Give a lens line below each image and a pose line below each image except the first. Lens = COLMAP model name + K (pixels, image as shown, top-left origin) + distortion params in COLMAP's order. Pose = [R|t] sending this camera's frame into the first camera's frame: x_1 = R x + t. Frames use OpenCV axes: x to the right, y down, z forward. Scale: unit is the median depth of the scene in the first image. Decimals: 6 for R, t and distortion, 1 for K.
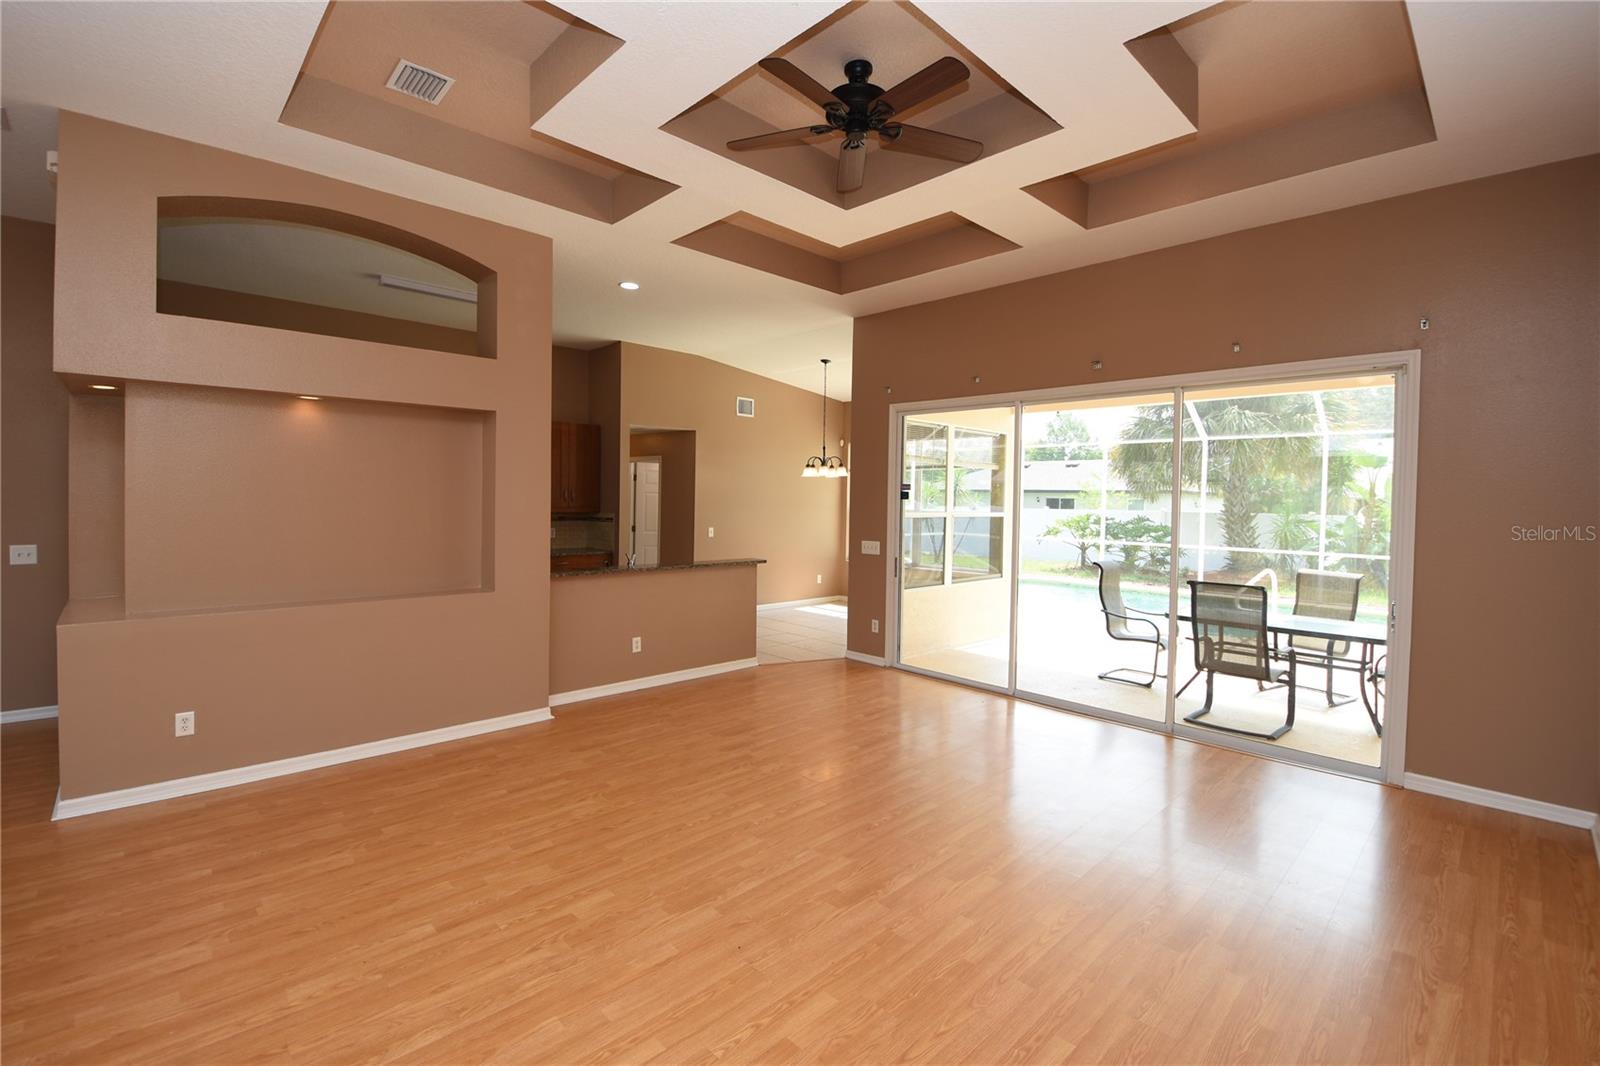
lens RADIAL K [[704.1, 0, 793.3], [0, 704.1, 528.5], [0, 0, 1]] dist [-0.008079, -0.010631]
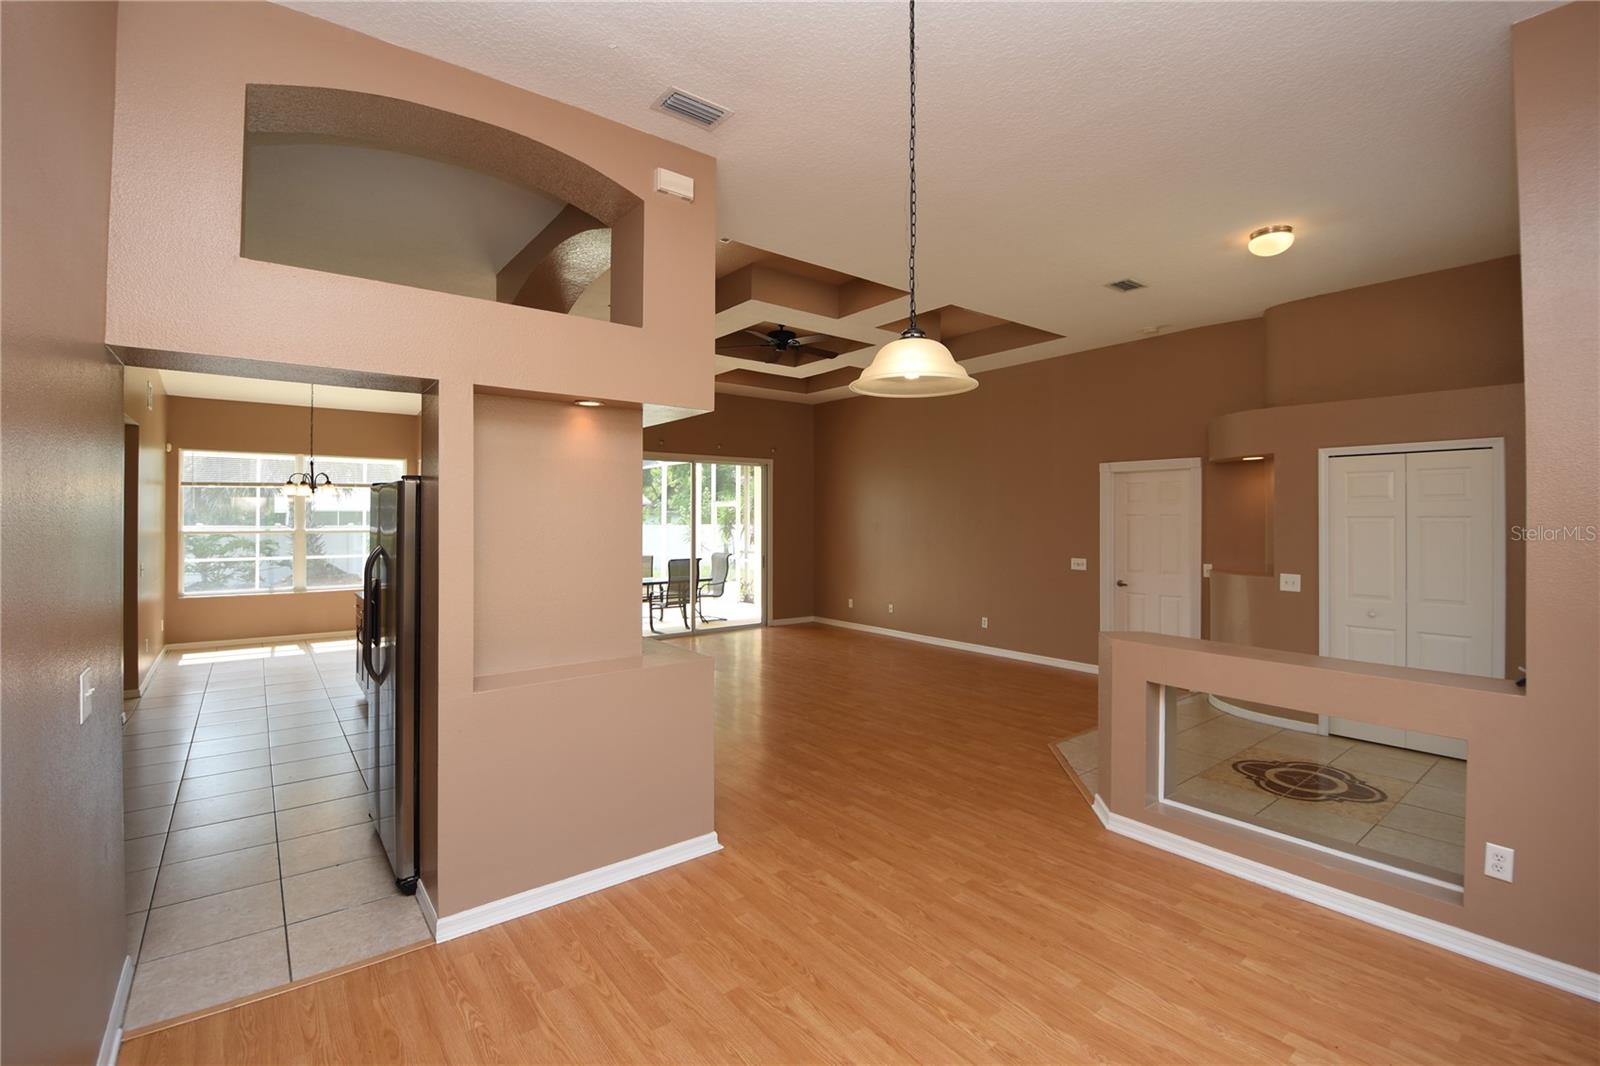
lens RADIAL K [[704.1, 0, 801.3], [0, 704.1, 515.4], [0, 0, 1]] dist [-0.008079, -0.010631]
pose [[0.091176, -0.010562, 0.995779, -1.044636], [0.044041, 0.999008, 0.006563, -0.033516], [-0.994860, 0.043257, 0.091550, 0.382784]]
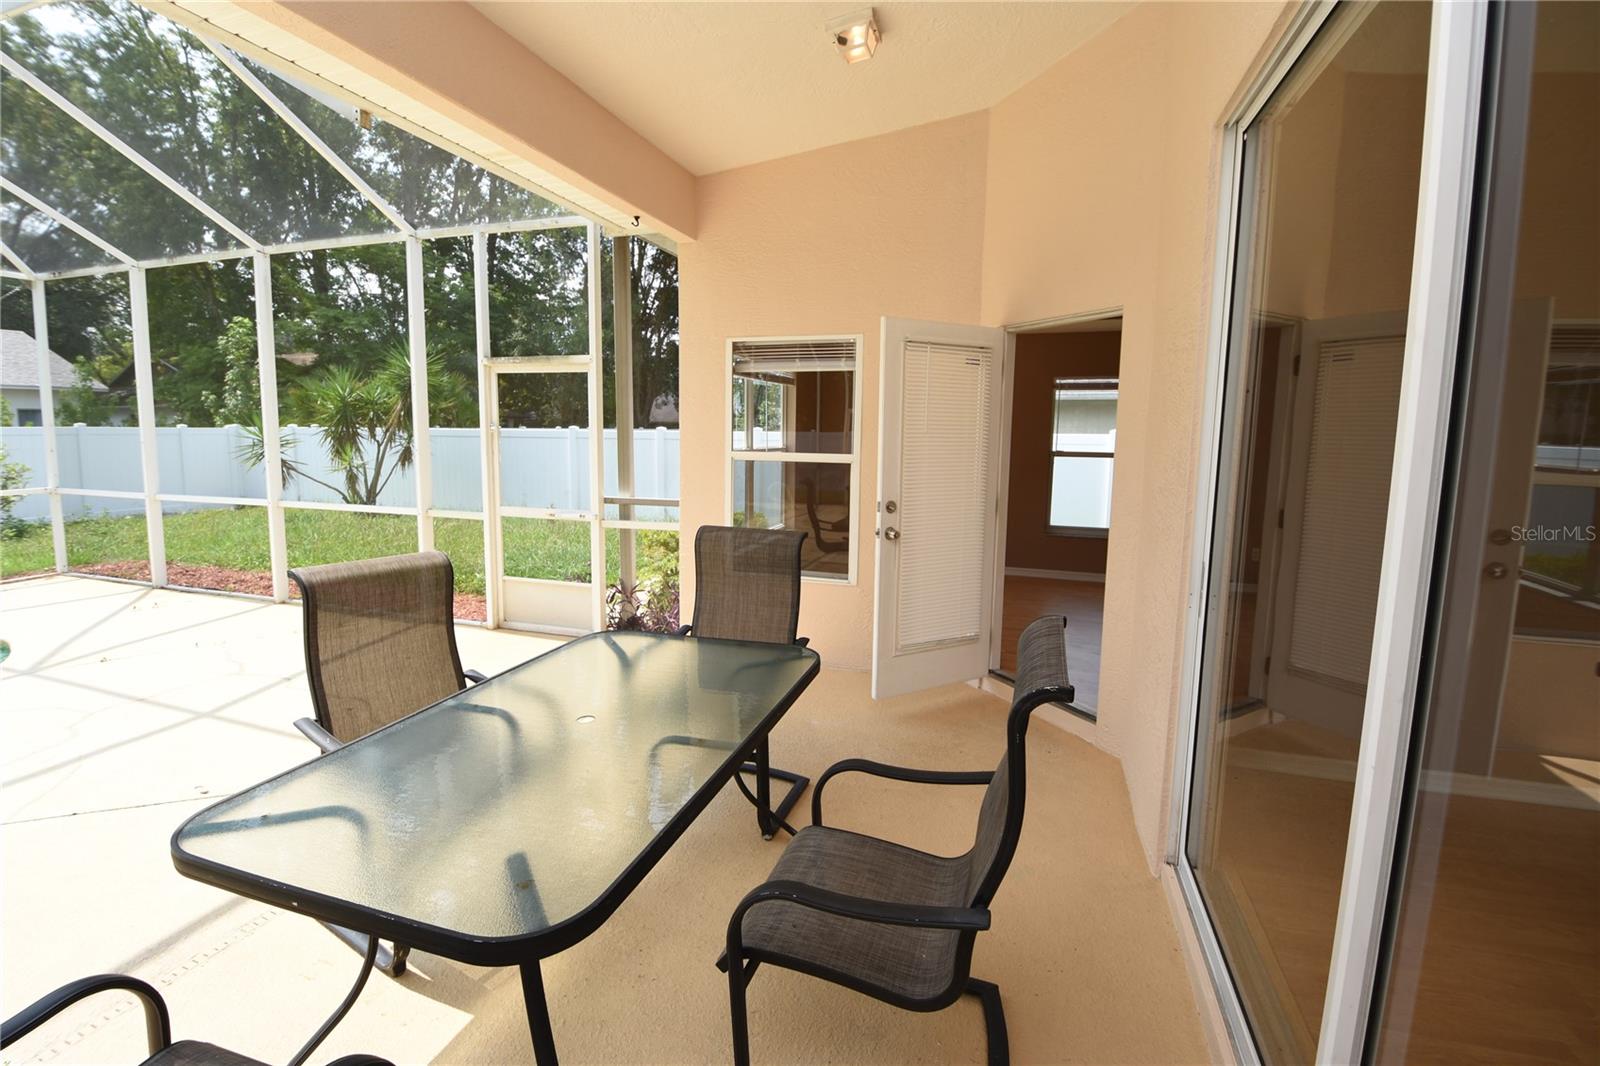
lens RADIAL K [[704.1, 0, 793.7], [0, 704.1, 521.7], [0, 0, 1]] dist [-0.008079, -0.010631]
pose [[-0.476731, -0.135251, 0.868582, 0.322411], [0.013736, 0.986826, 0.161202, -0.016477], [-0.878942, 0.088781, -0.468593, 0.962219]]
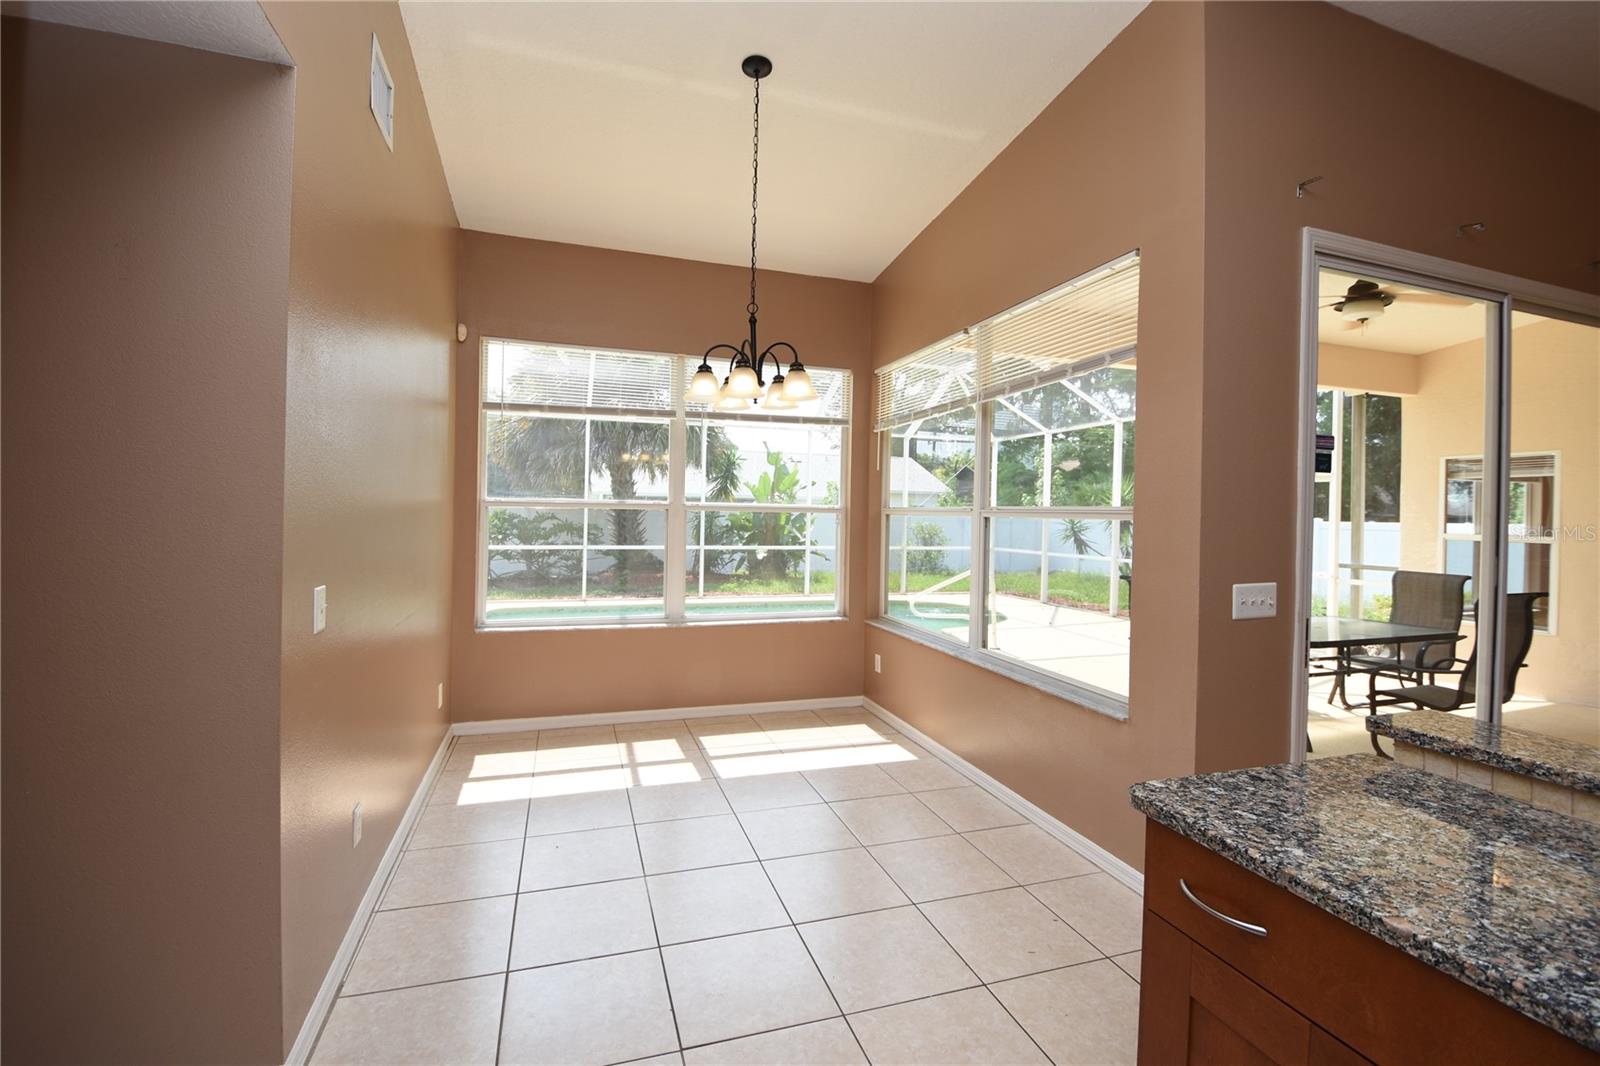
lens RADIAL K [[704.1, 0, 797.0], [0, 704.1, 518.1], [0, 0, 1]] dist [-0.008079, -0.010631]
pose [[0.428080, -0.015783, 0.903603, -0.336104], [0.026101, 0.999646, 0.005095, -0.024692], [-0.903364, 0.021404, 0.428340, 1.096275]]
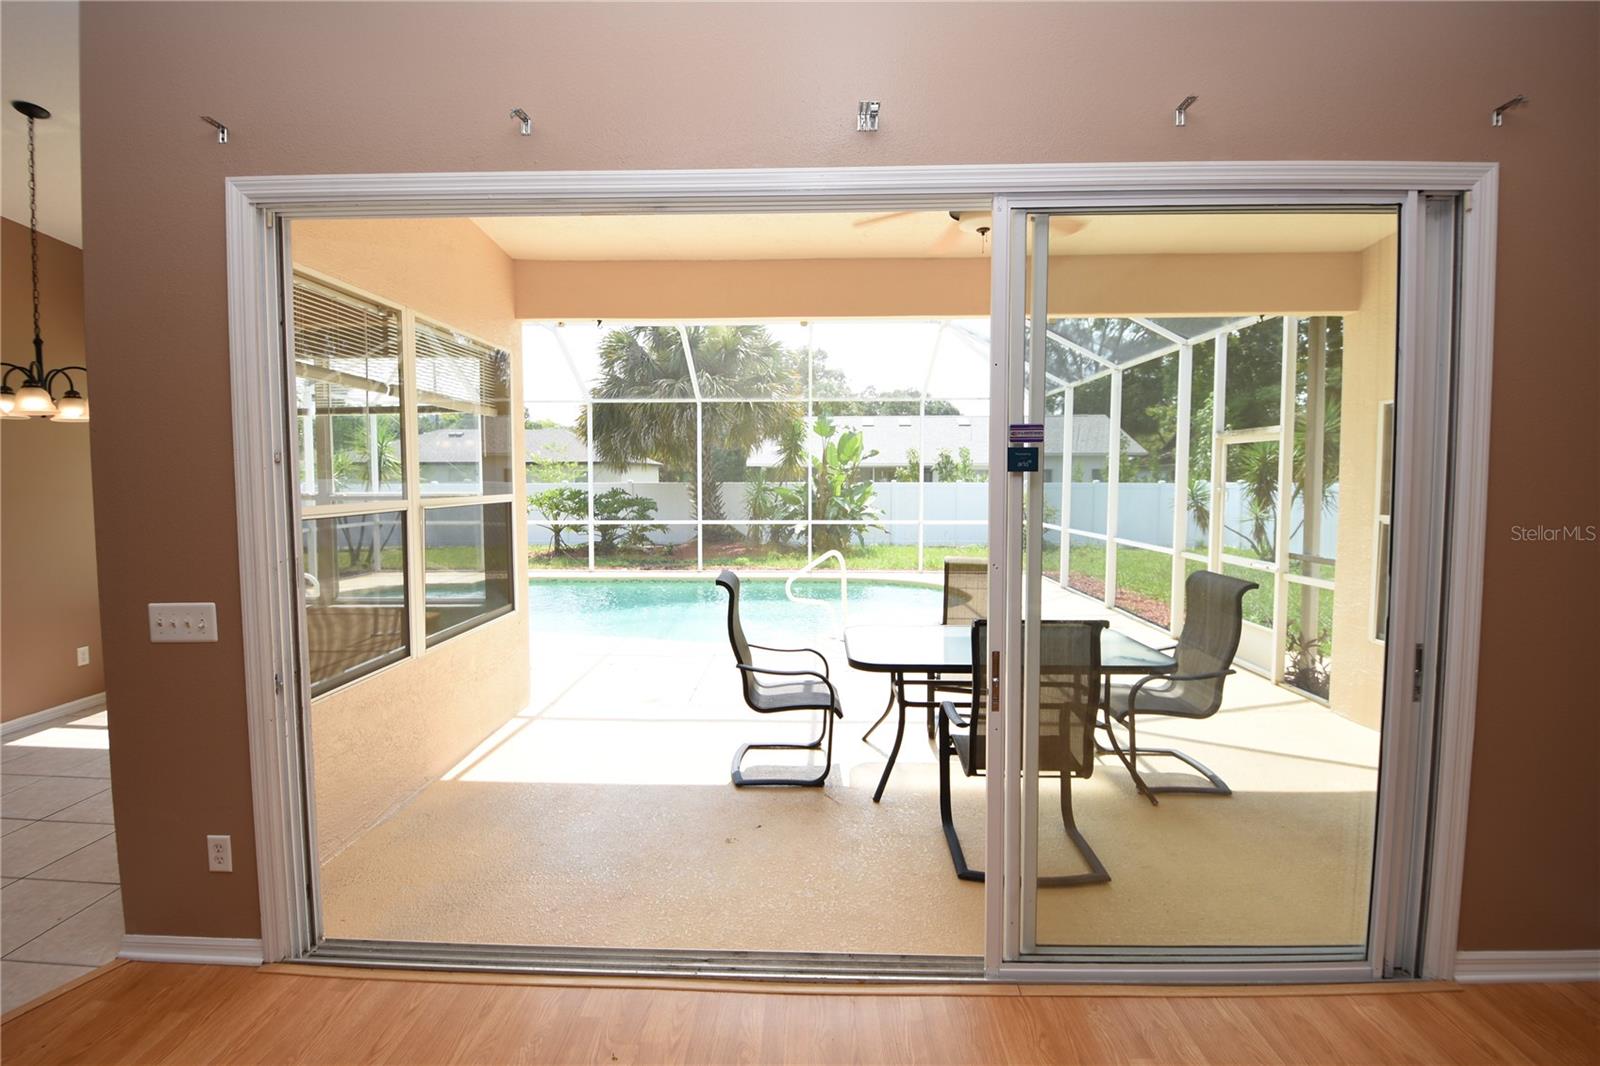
lens RADIAL K [[704.1, 0, 805.0], [0, 704.1, 515.8], [0, 0, 1]] dist [-0.008079, -0.010631]
pose [[0.705149, -0.057340, 0.706737, 0.091780], [0.042753, 0.998350, 0.038343, -0.022399], [-0.707769, 0.003178, 0.706437, 0.589247]]
